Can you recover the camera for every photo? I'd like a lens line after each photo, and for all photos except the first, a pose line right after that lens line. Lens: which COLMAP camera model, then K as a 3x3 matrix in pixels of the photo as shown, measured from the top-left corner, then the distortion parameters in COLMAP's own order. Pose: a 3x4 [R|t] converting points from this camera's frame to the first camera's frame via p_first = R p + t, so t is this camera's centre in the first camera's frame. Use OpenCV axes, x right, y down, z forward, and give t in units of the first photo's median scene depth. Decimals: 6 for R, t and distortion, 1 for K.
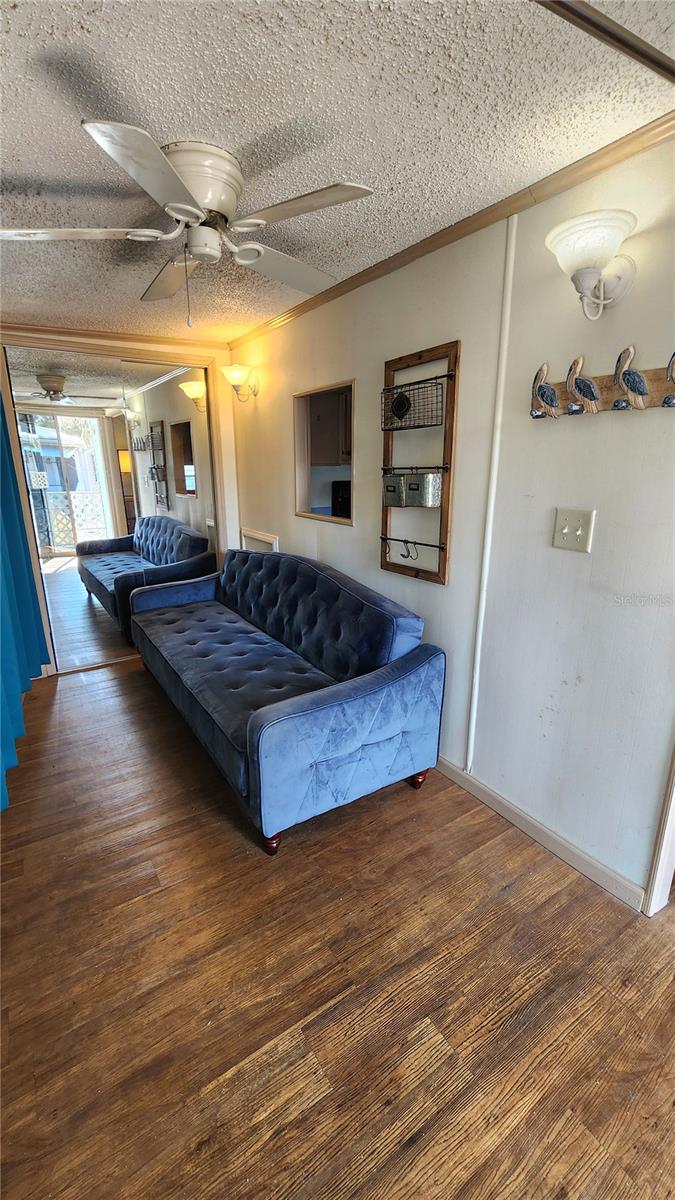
lens RADIAL K [[494.8, 0, 334.3], [0, 494.8, 603.1], [0, 0, 1]] dist [-0.001765, 0.000198]
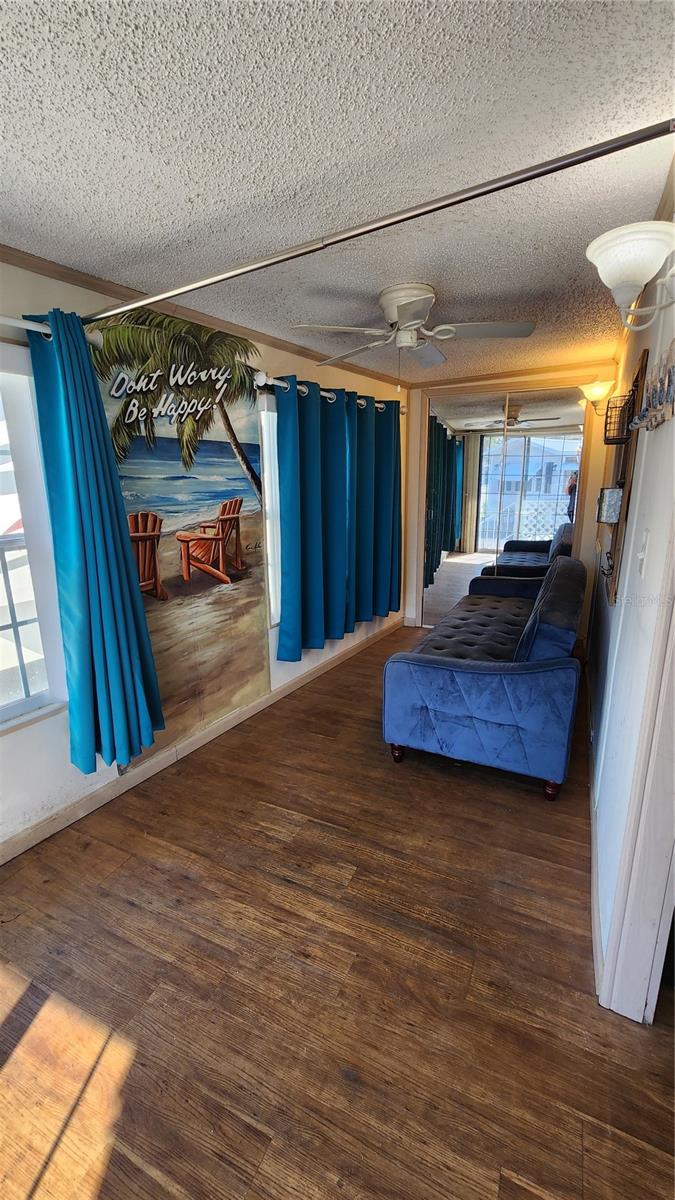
lens RADIAL K [[494.8, 0, 334.3], [0, 494.8, 603.1], [0, 0, 1]] dist [-0.001765, 0.000198]
pose [[0.513820, 0.204021, -0.833285, 1.173877], [-0.219369, 0.970265, 0.102292, -0.036190], [0.829377, 0.130237, 0.543297, 0.067604]]
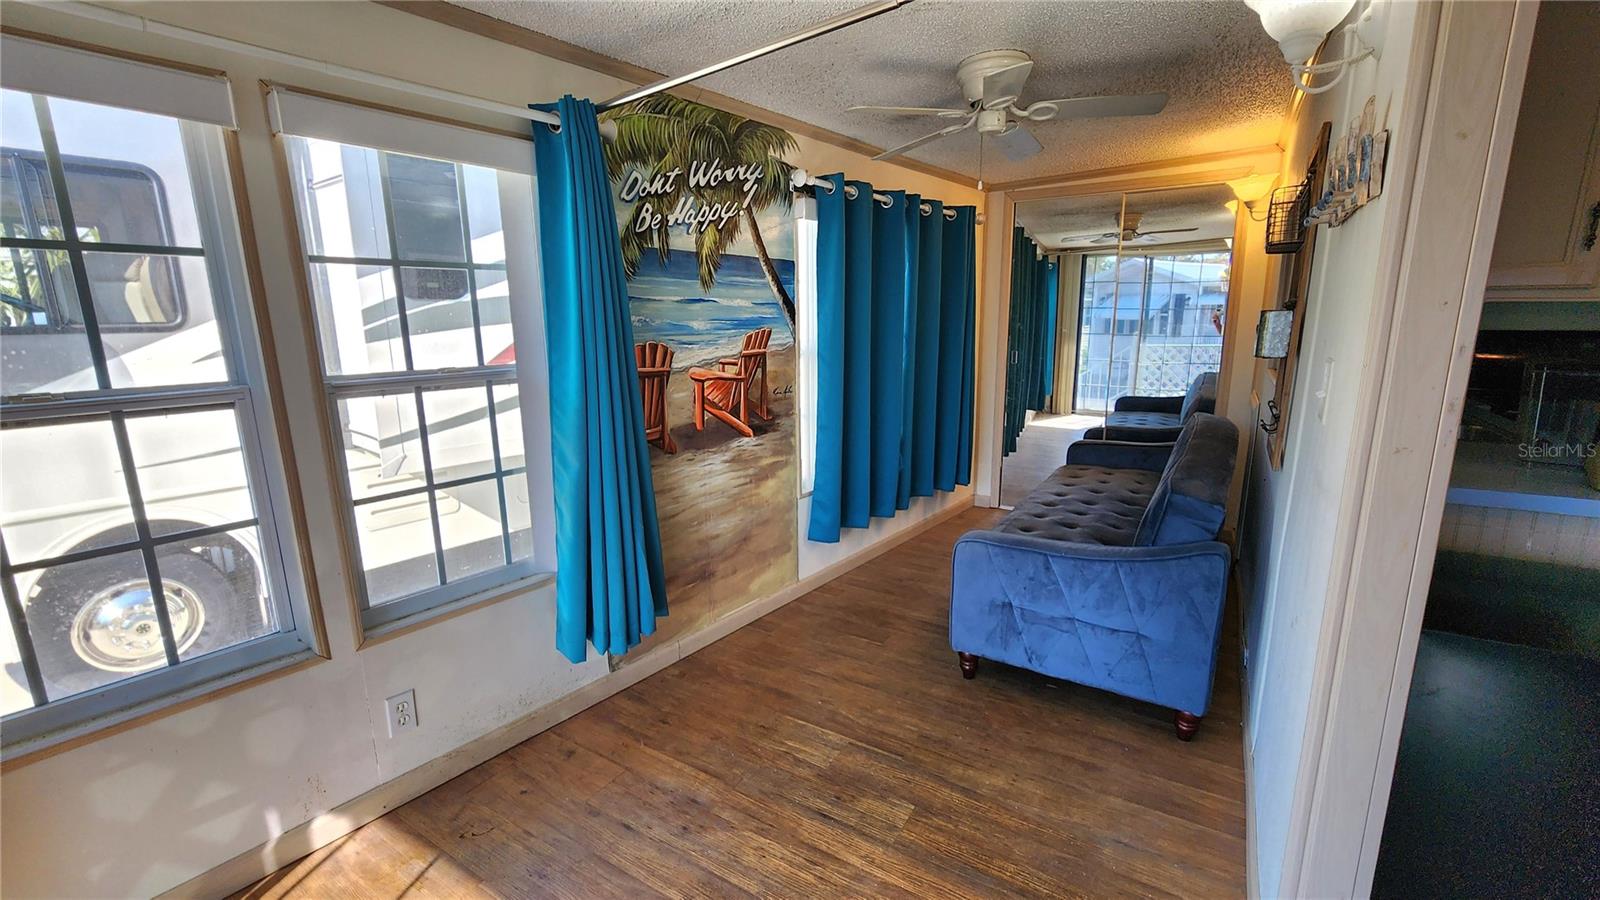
lens RADIAL K [[659.8, 0, 802.4], [0, 659.8, 456.5], [0, 0, 1]] dist [-0.001765, 0.000198]
pose [[0.416071, 0.182603, -0.890809, 1.211415], [-0.235321, 0.967881, 0.088490, 0.028385], [0.878356, 0.172808, 0.445677, 0.010400]]
